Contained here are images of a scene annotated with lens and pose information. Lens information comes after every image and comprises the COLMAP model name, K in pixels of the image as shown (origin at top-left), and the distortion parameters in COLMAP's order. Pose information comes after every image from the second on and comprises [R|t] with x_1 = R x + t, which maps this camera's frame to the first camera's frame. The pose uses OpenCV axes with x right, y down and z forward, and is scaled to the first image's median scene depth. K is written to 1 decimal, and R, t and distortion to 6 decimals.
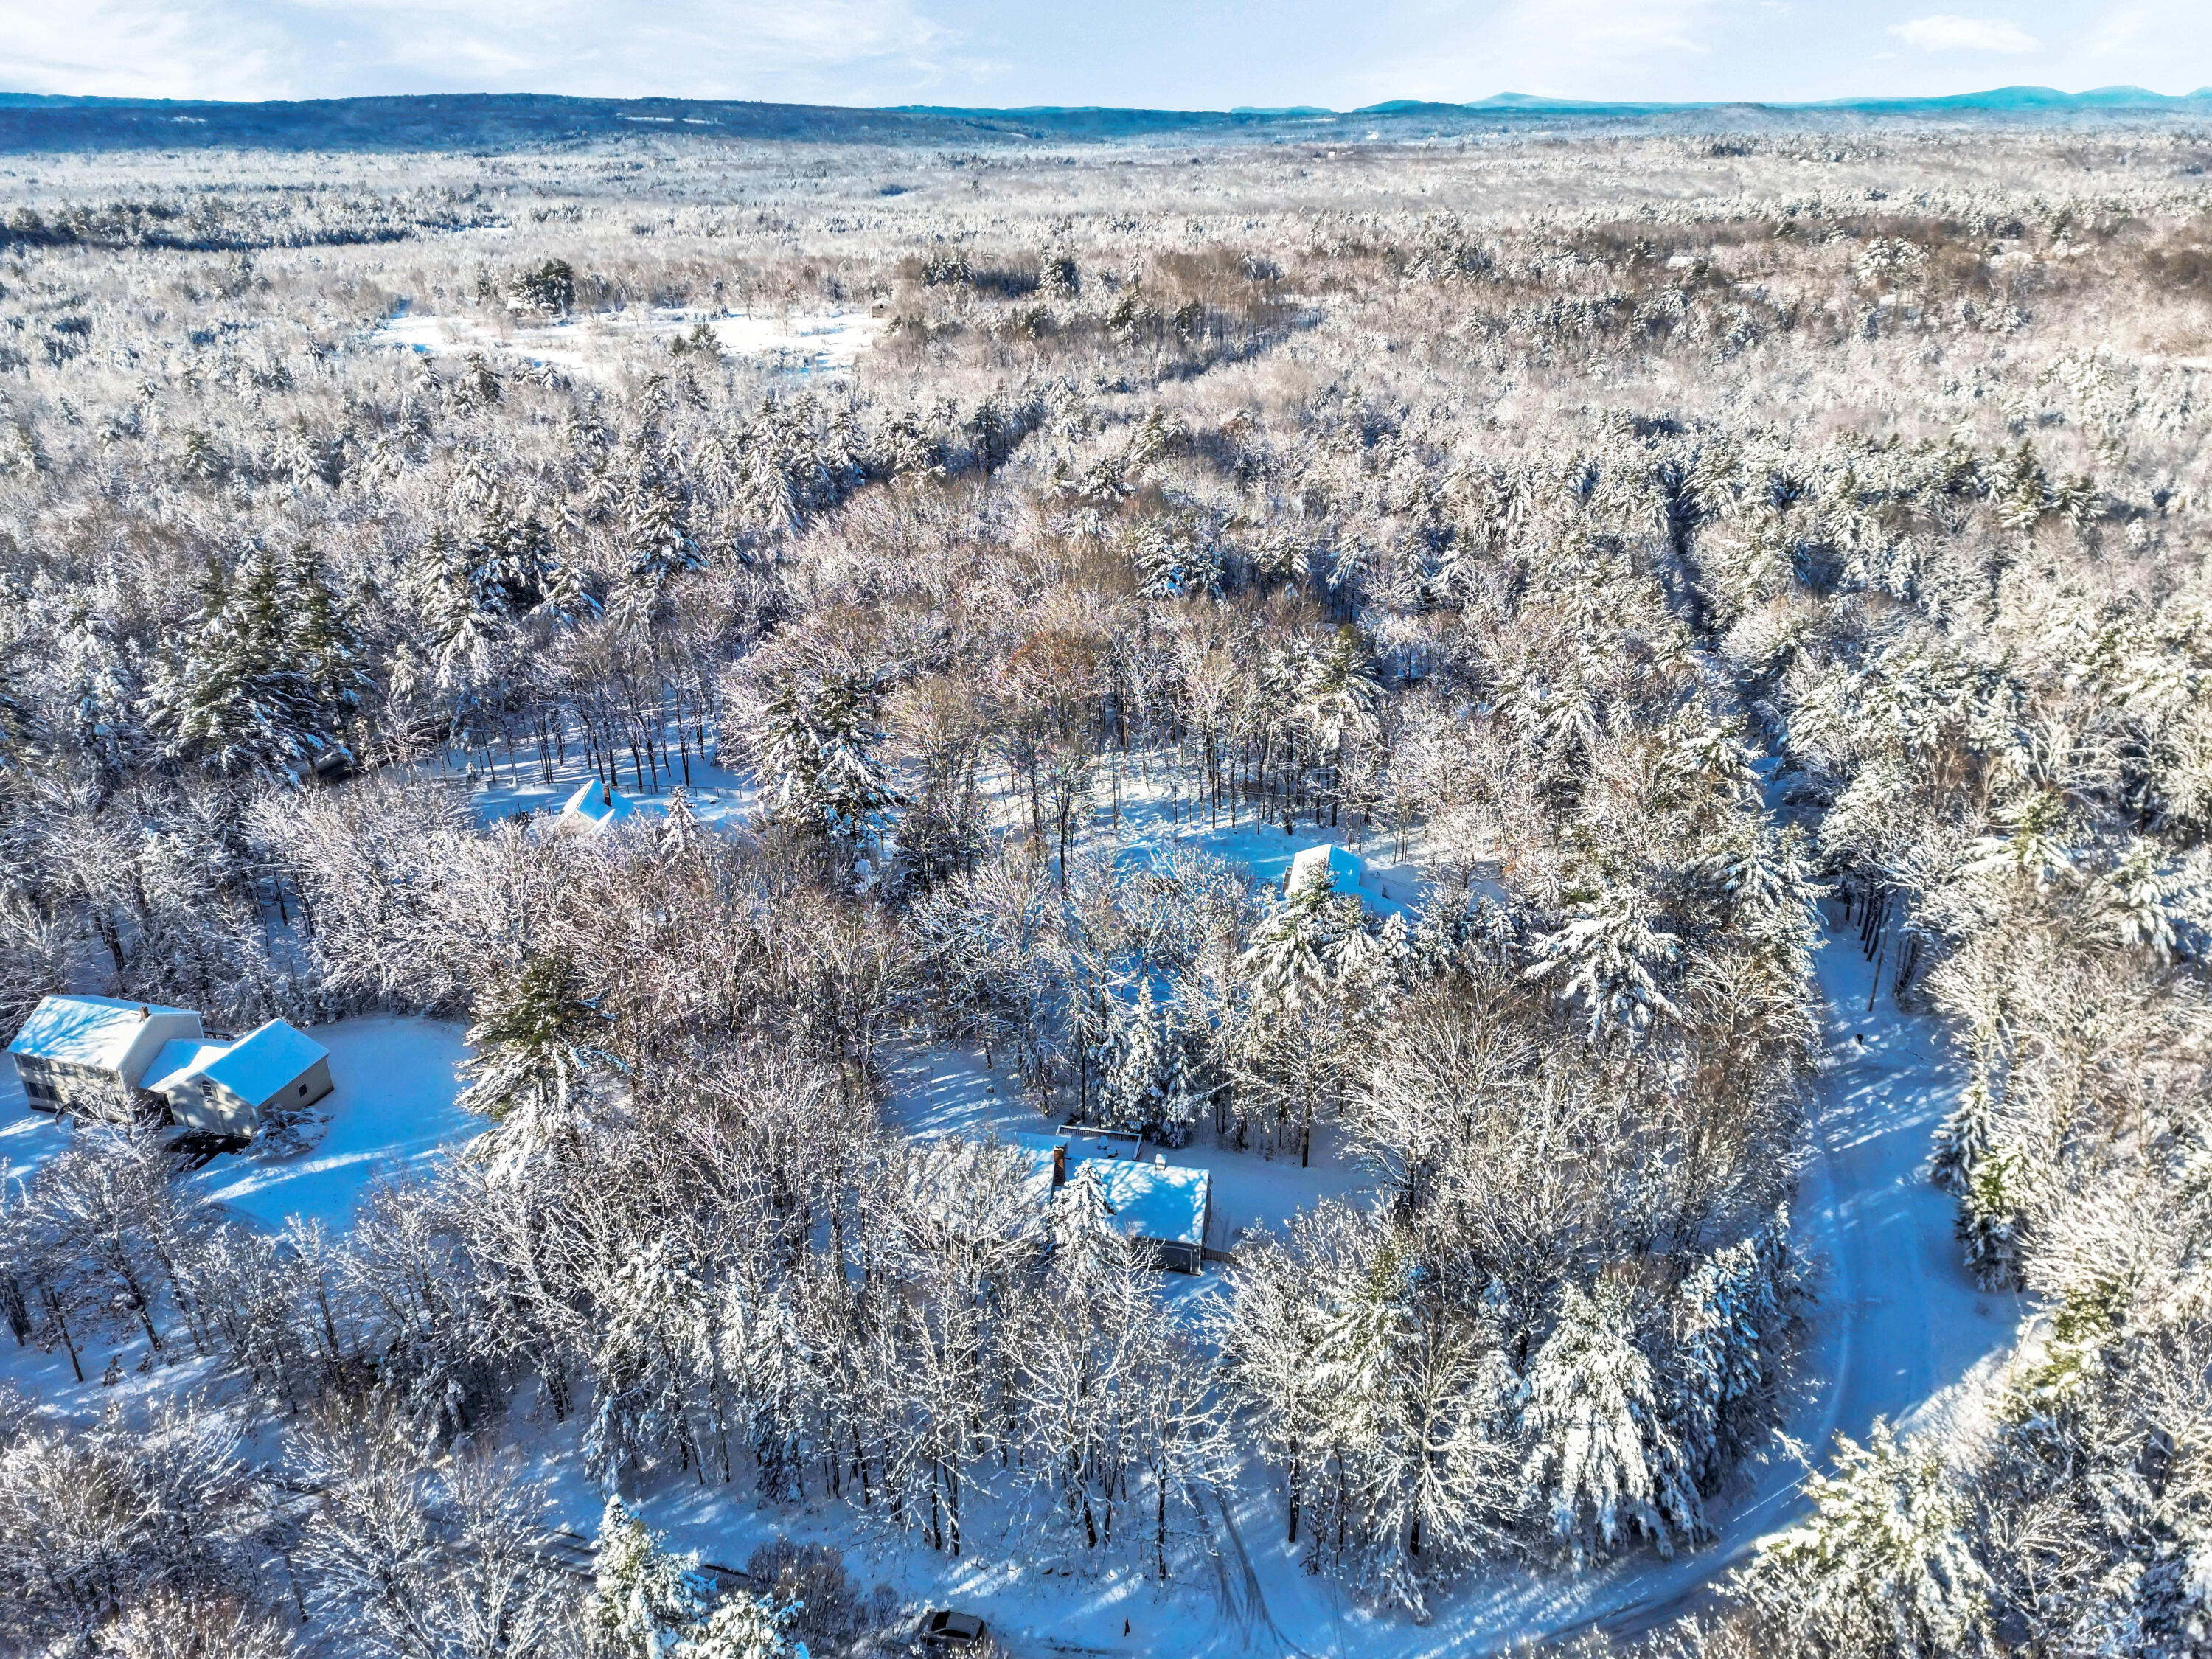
lens RADIAL K [[1605.9, 0, 1105.2], [0, 1605.9, 830.6], [0, 0, 1]] dist [0.071560, -0.066127]
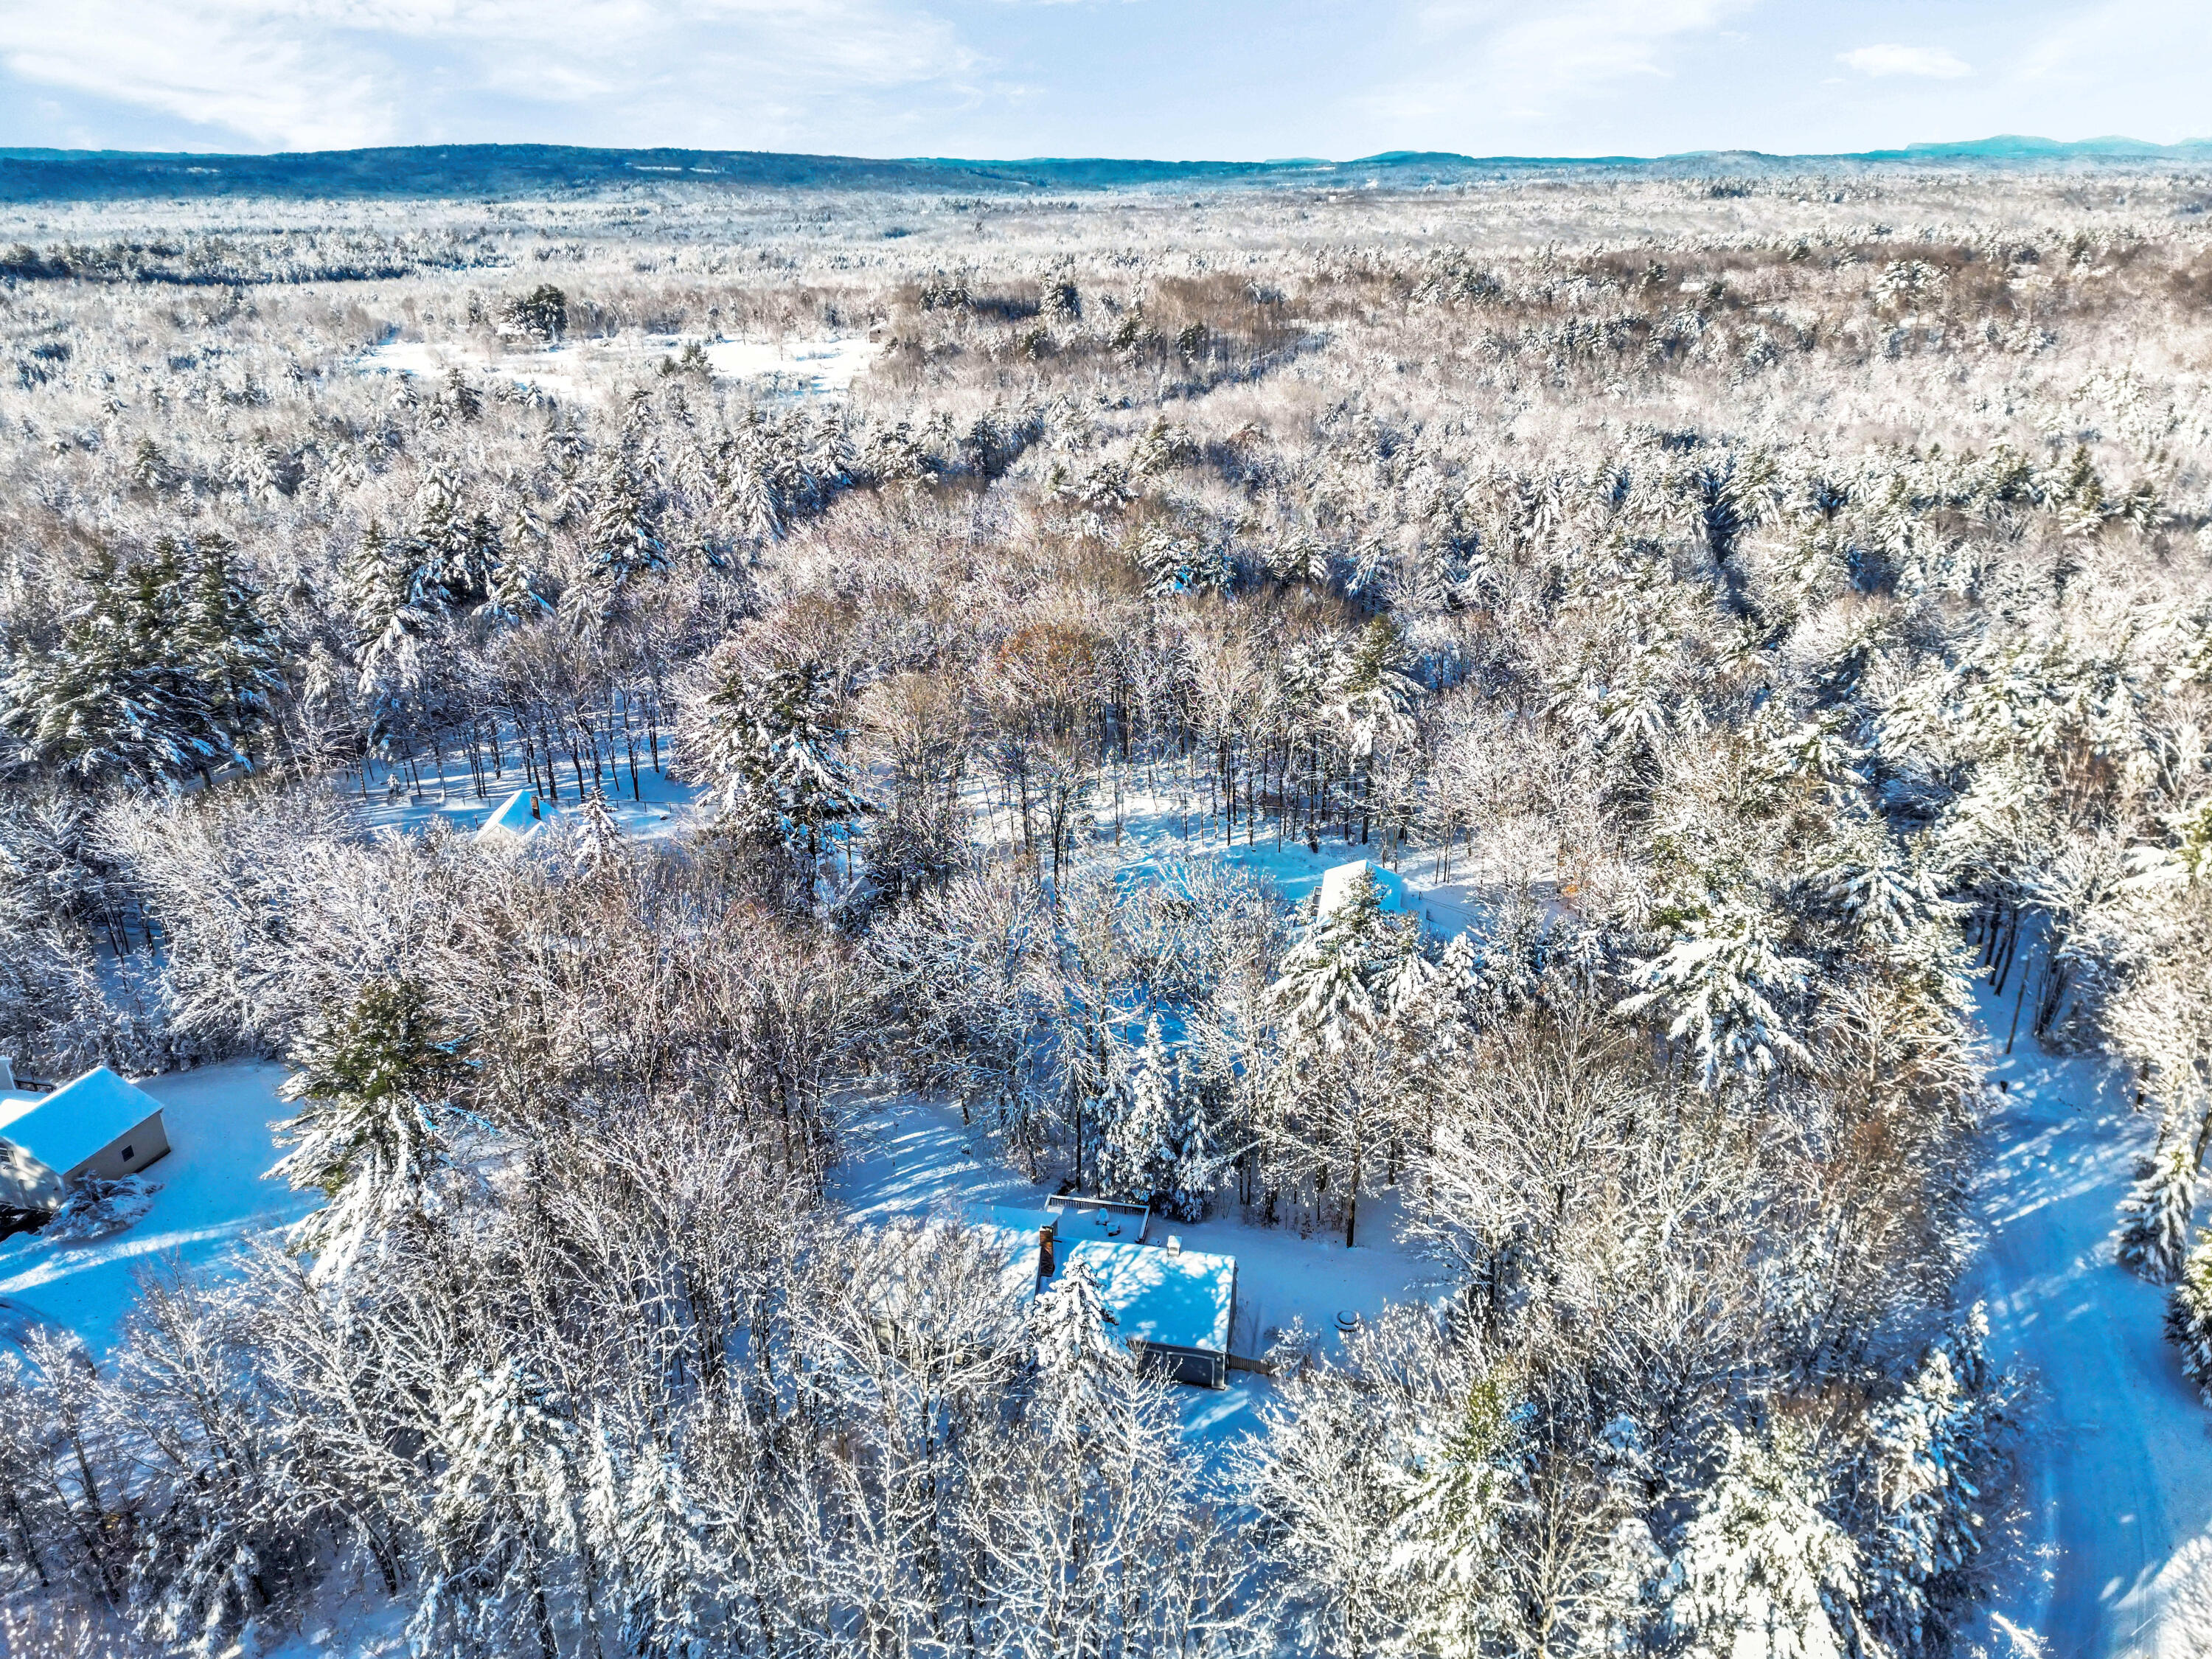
lens RADIAL K [[1605.9, 0, 1107.5], [0, 1605.9, 829.8], [0, 0, 1]] dist [0.071560, -0.066127]
pose [[0.999998, -0.001746, -0.000881, 0.001727], [0.001723, 0.999676, -0.025386, 0.013362], [0.000925, 0.025384, 0.999677, 0.128525]]
